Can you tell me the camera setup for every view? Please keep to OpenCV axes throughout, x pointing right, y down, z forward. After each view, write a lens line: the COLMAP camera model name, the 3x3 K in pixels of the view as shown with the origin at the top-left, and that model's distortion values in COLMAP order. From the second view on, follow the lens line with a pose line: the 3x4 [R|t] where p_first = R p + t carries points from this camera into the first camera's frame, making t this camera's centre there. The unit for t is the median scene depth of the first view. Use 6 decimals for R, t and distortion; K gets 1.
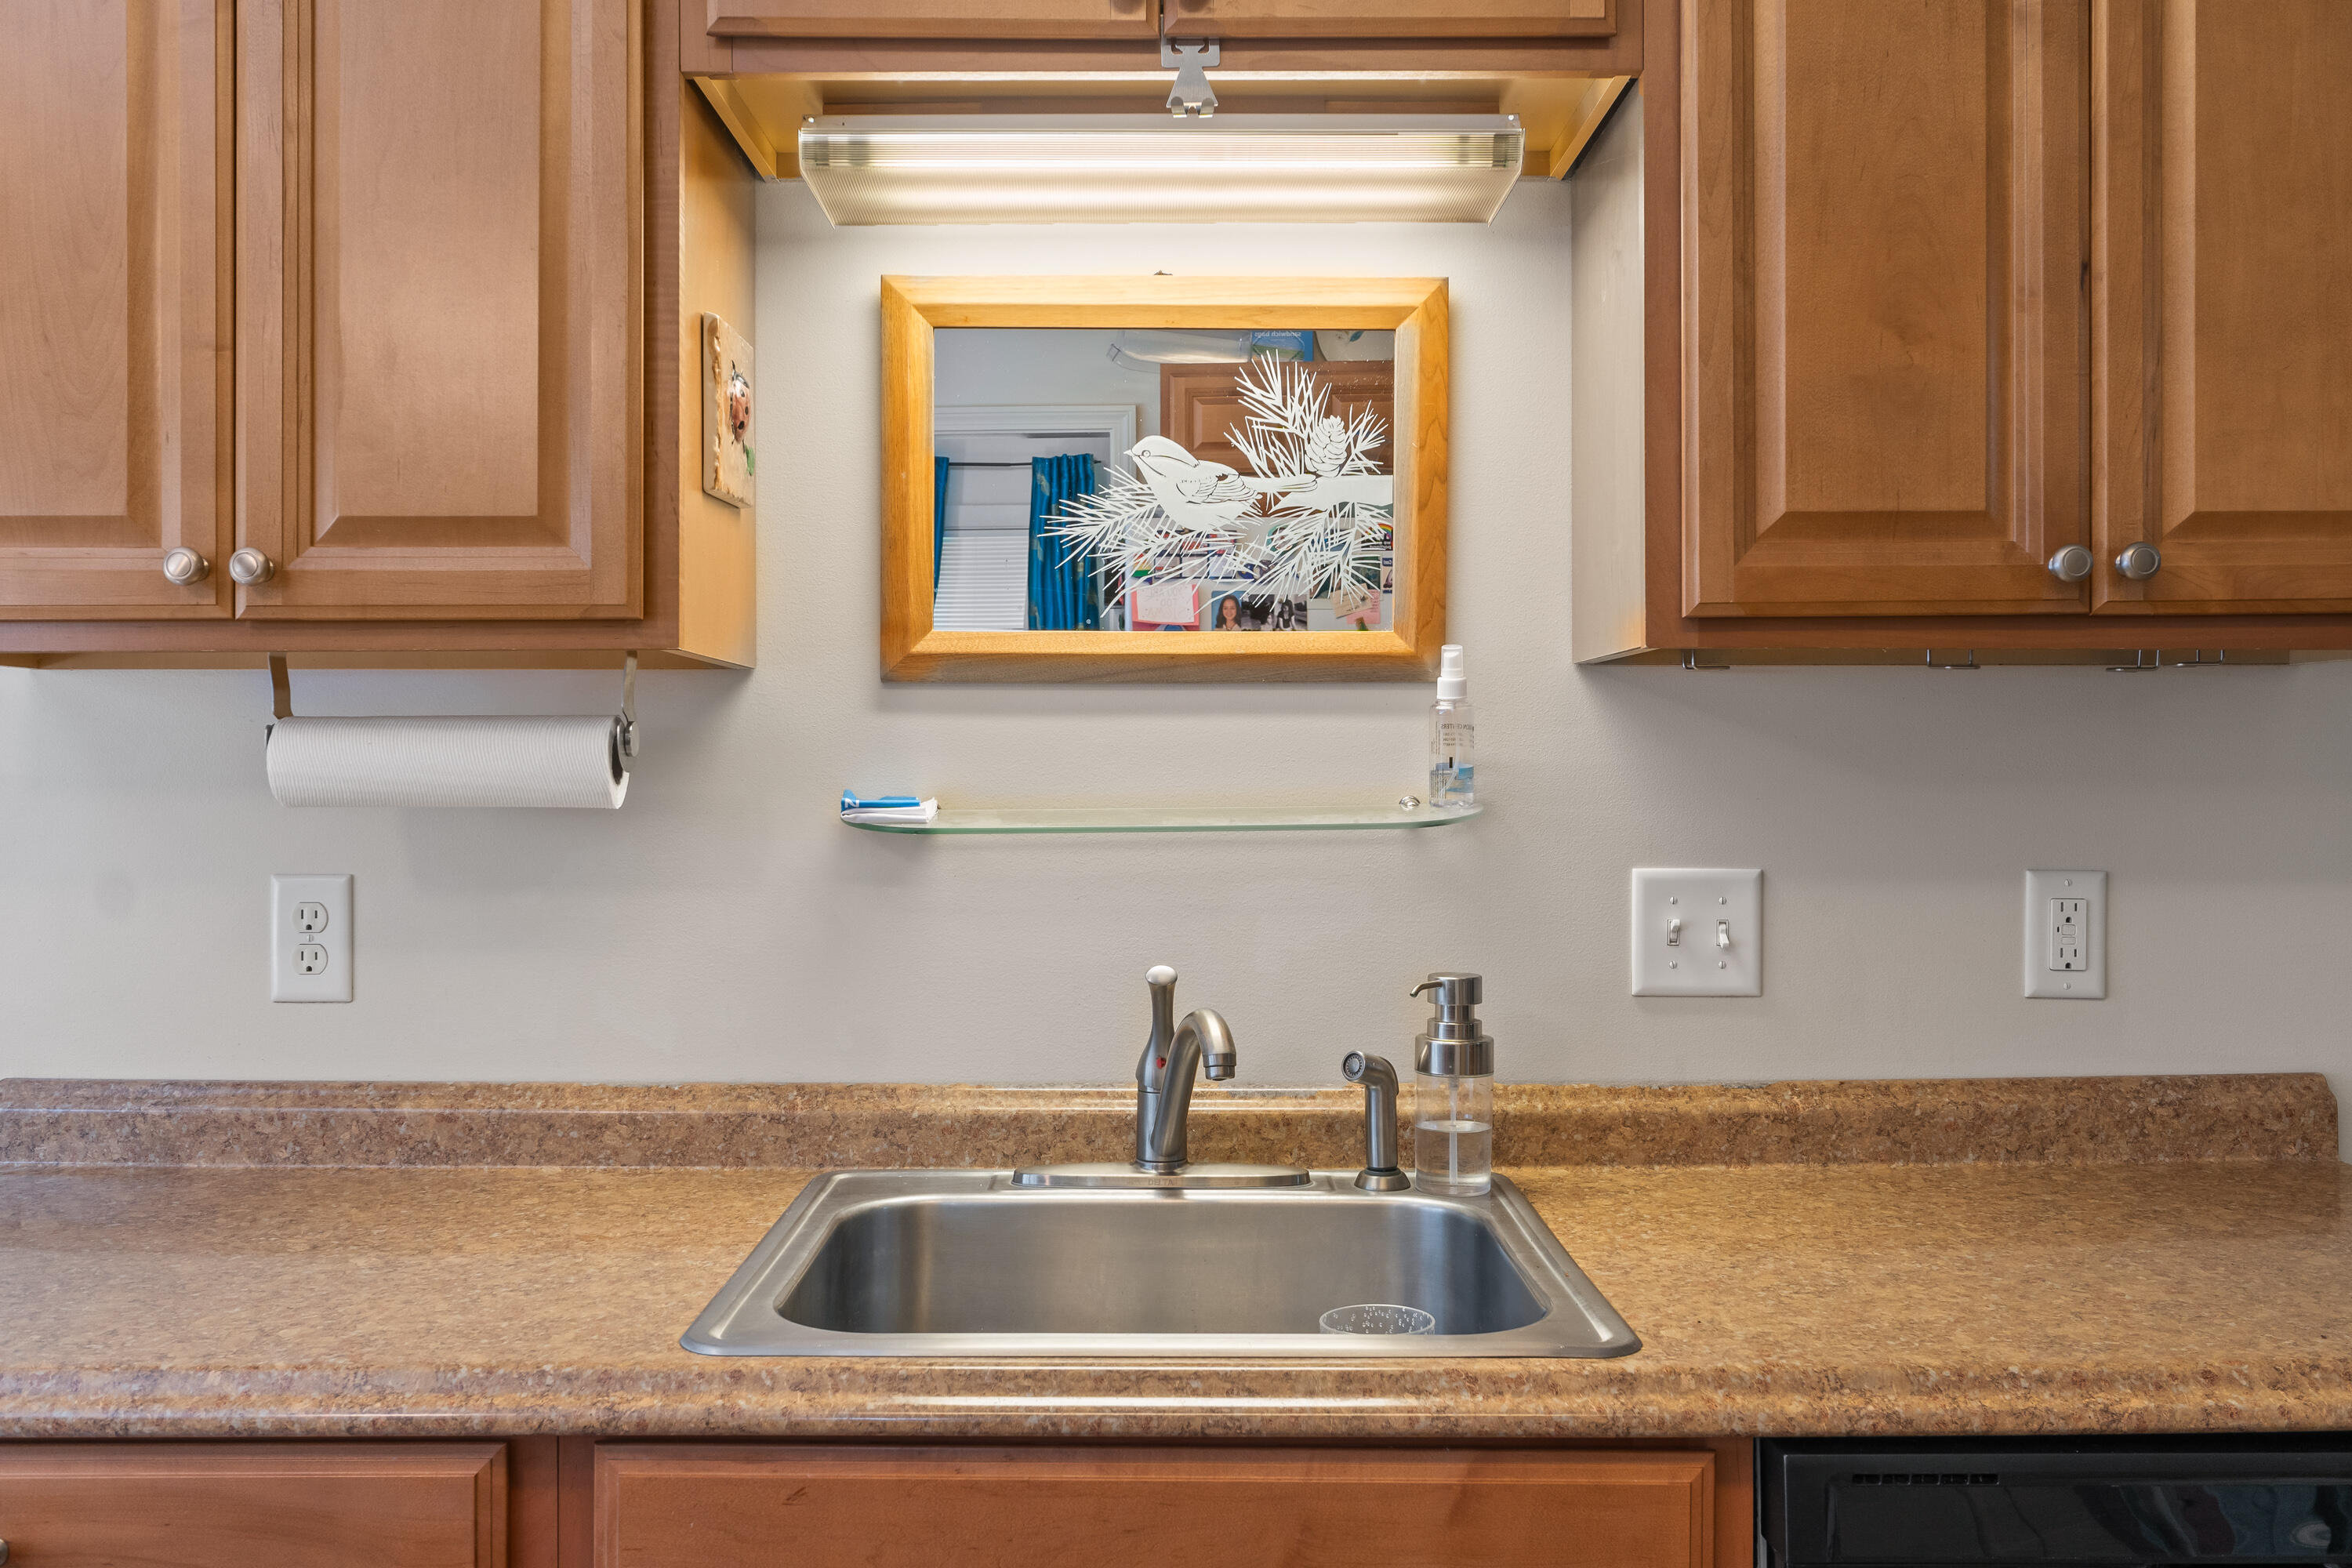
lens RADIAL K [[1968.5, 0, 1178.2], [0, 1968.5, 755.0], [0, 0, 1]] dist [0.005430, -0.000661]
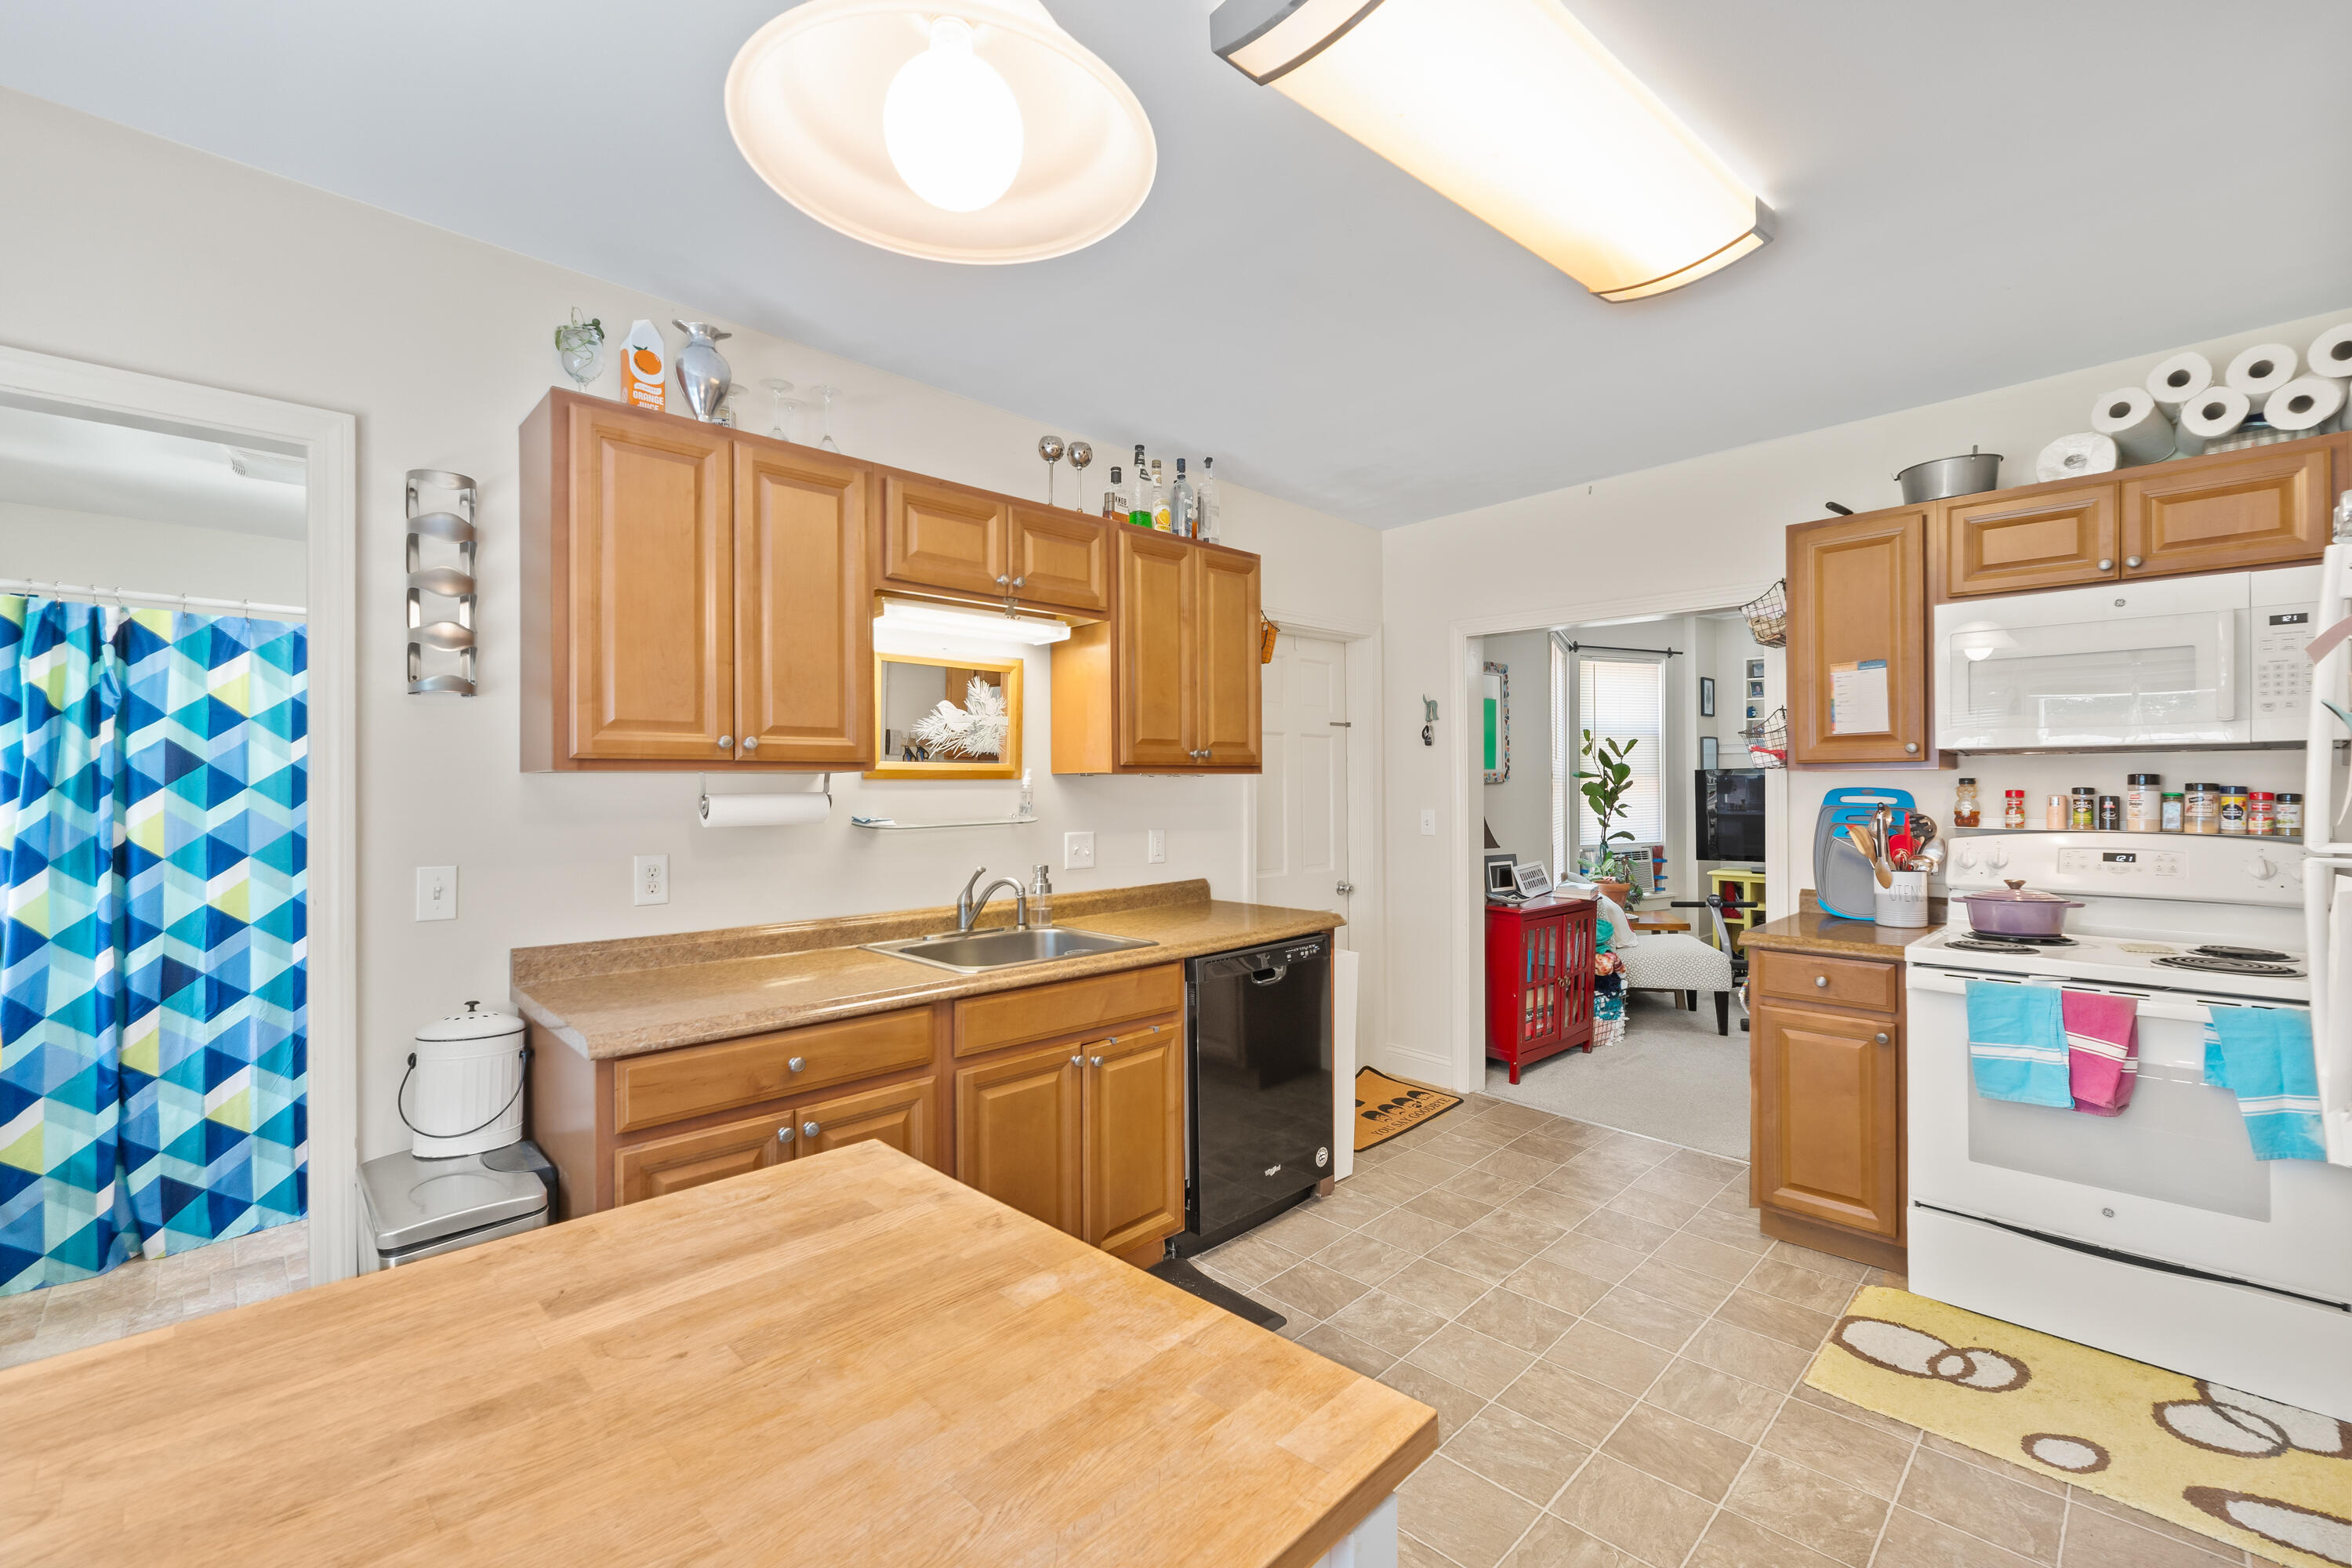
lens RADIAL K [[1004.3, 0, 1176.0], [0, 1004.3, 784.0], [0, 0, 1]] dist [-0.007431, 0.000039]
pose [[0.718608, -0.002200, 0.695411, -0.865382], [0.007165, 0.999965, -0.004241, -0.019985], [-0.695378, 0.008030, 0.718599, -0.403775]]
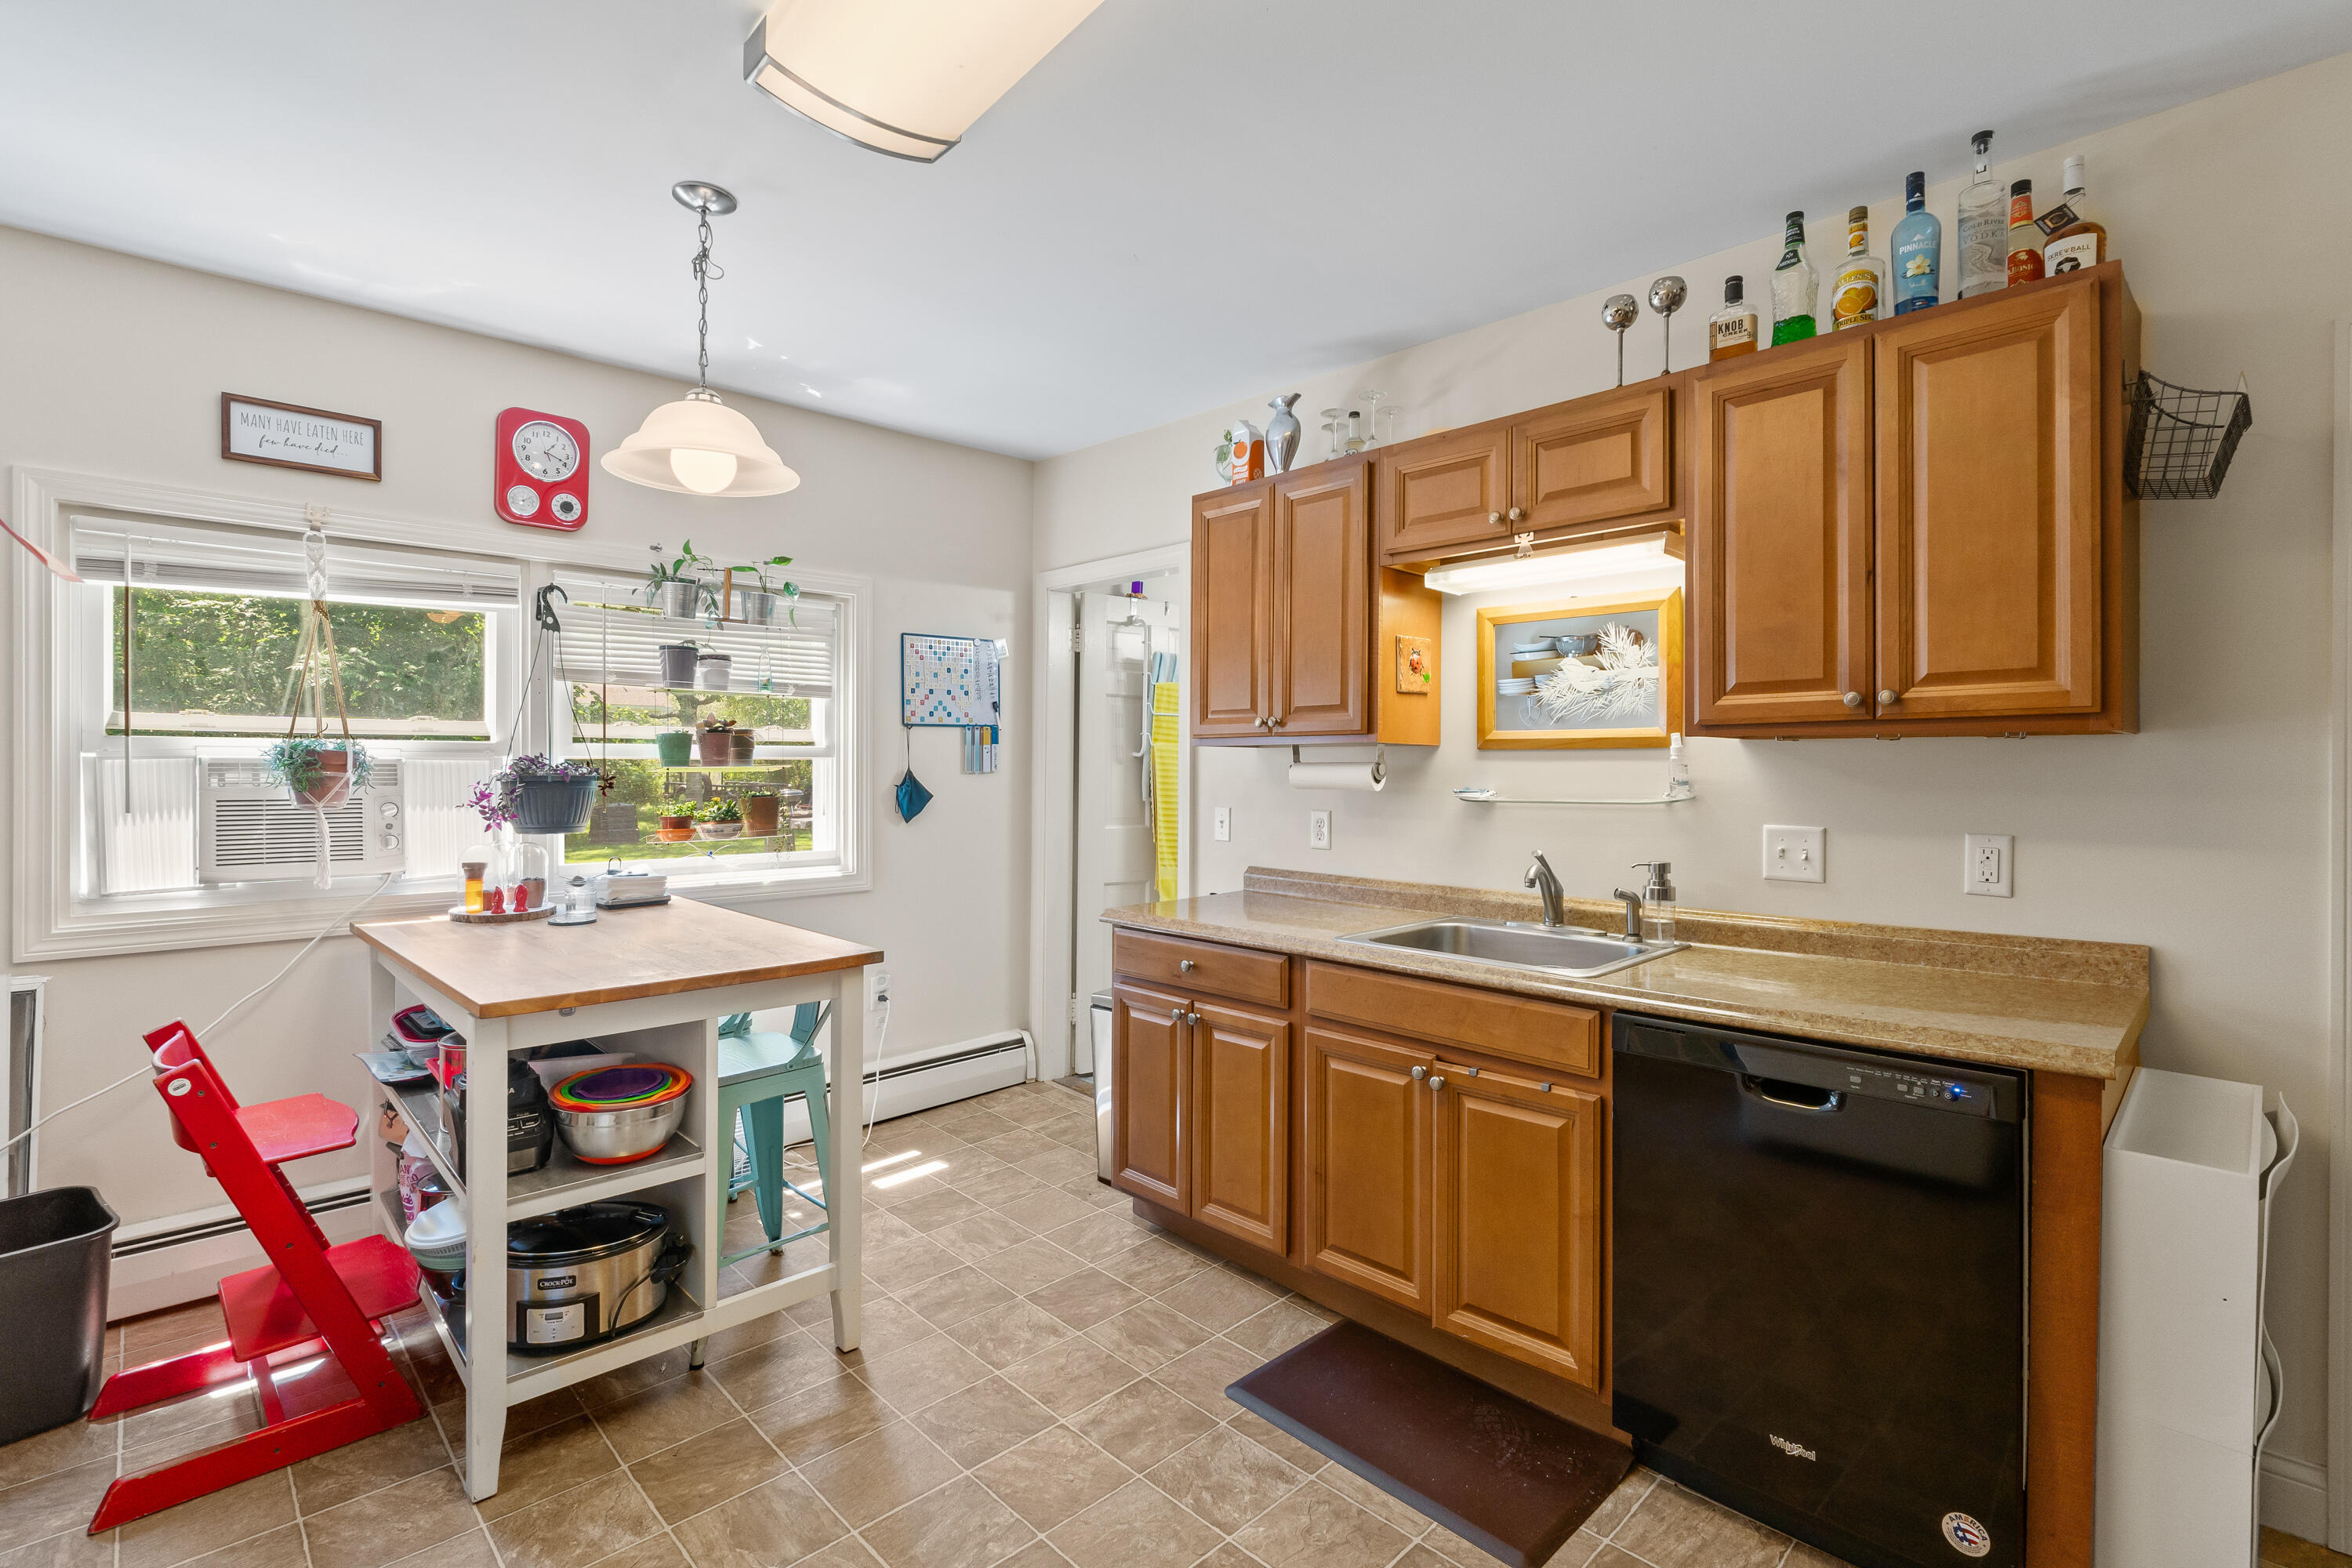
lens RADIAL K [[1038.4, 0, 1169.3], [0, 1038.4, 773.1], [0, 0, 1]] dist [-0.025867, 0.000339]
pose [[0.682323, 0.004173, -0.731039, 0.659089], [0.003459, 0.999954, 0.008937, -0.019010], [0.731043, -0.008627, 0.682277, -0.372223]]
